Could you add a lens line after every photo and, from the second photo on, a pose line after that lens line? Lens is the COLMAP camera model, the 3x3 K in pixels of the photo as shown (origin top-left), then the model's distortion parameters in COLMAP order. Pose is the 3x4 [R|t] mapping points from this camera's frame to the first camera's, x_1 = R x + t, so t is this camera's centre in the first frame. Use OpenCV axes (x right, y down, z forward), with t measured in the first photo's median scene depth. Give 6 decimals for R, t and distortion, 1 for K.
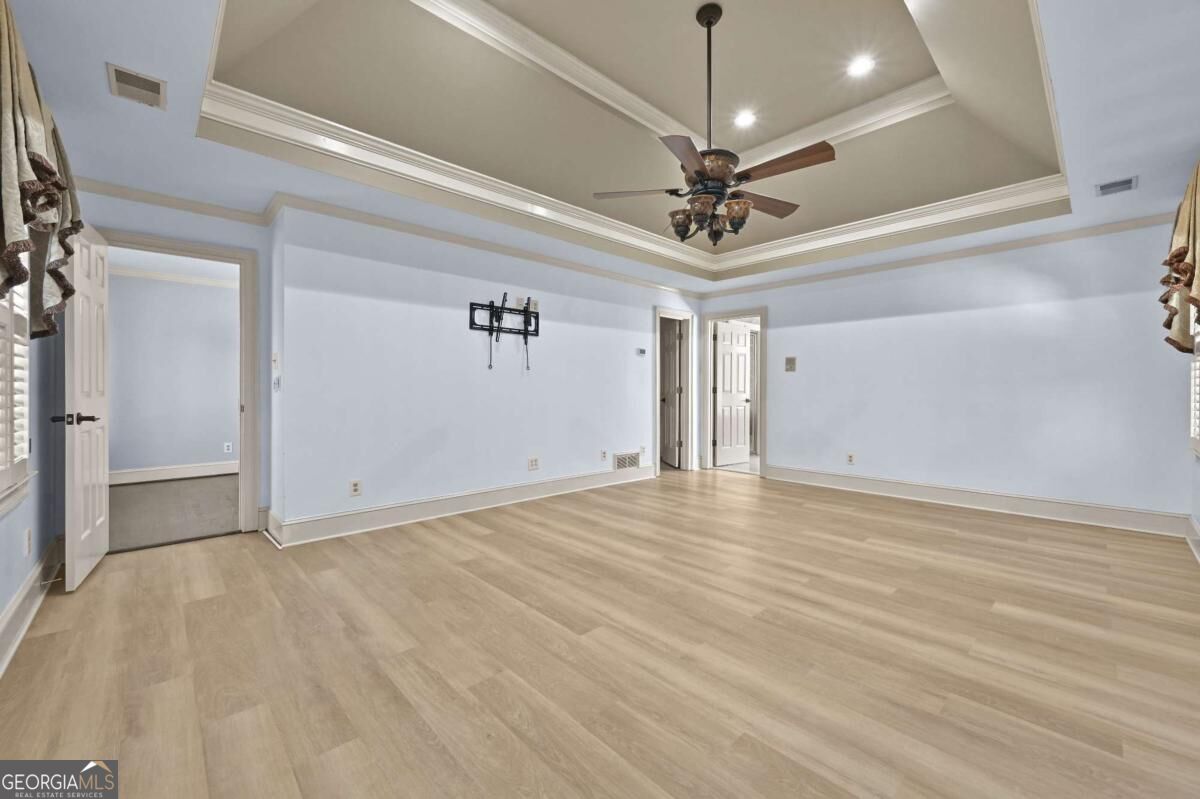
lens RADIAL K [[476.4, 0, 599.6], [0, 476.4, 389.1], [0, 0, 1]] dist [-0.003453, -0.000136]
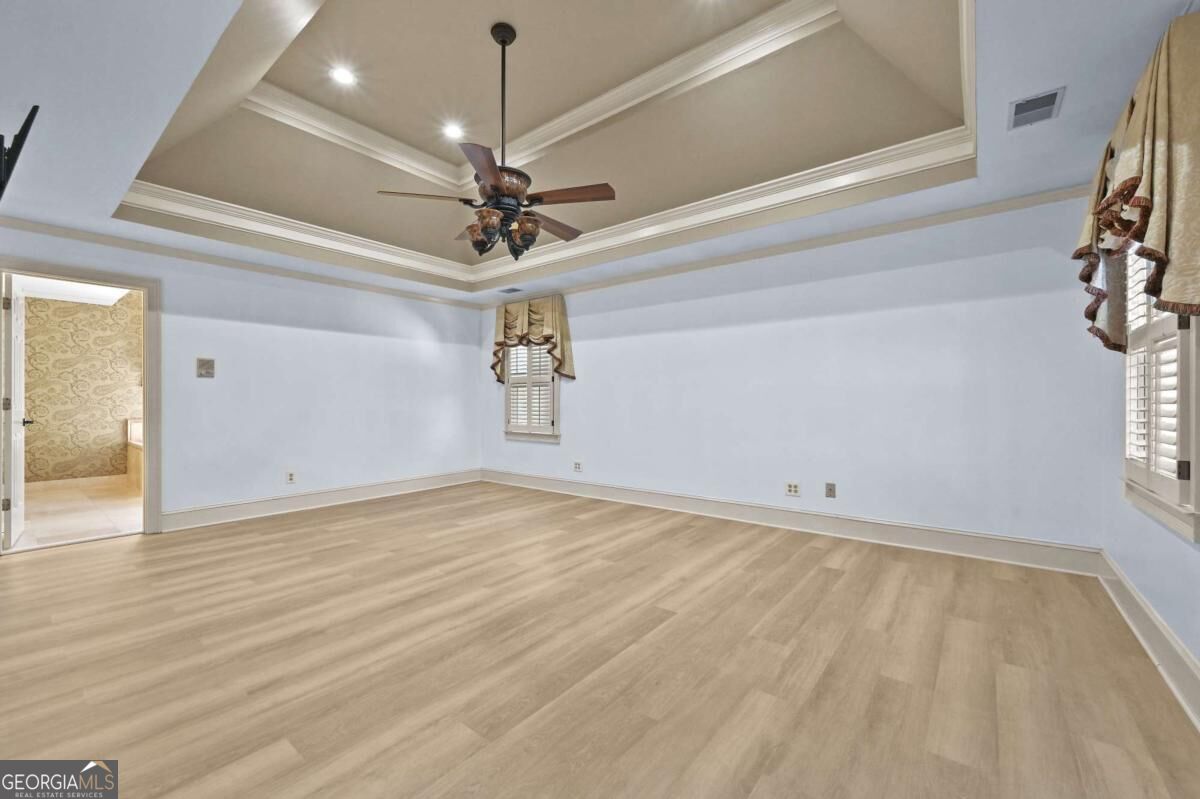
lens RADIAL K [[476.4, 0, 600.0], [0, 476.4, 405.2], [0, 0, 1]] dist [-0.003453, -0.000136]
pose [[-0.135609, -0.011553, 0.990695, -1.016140], [0.001006, 0.999930, 0.011799, -0.005375], [-0.990762, 0.002597, -0.135588, 1.171060]]
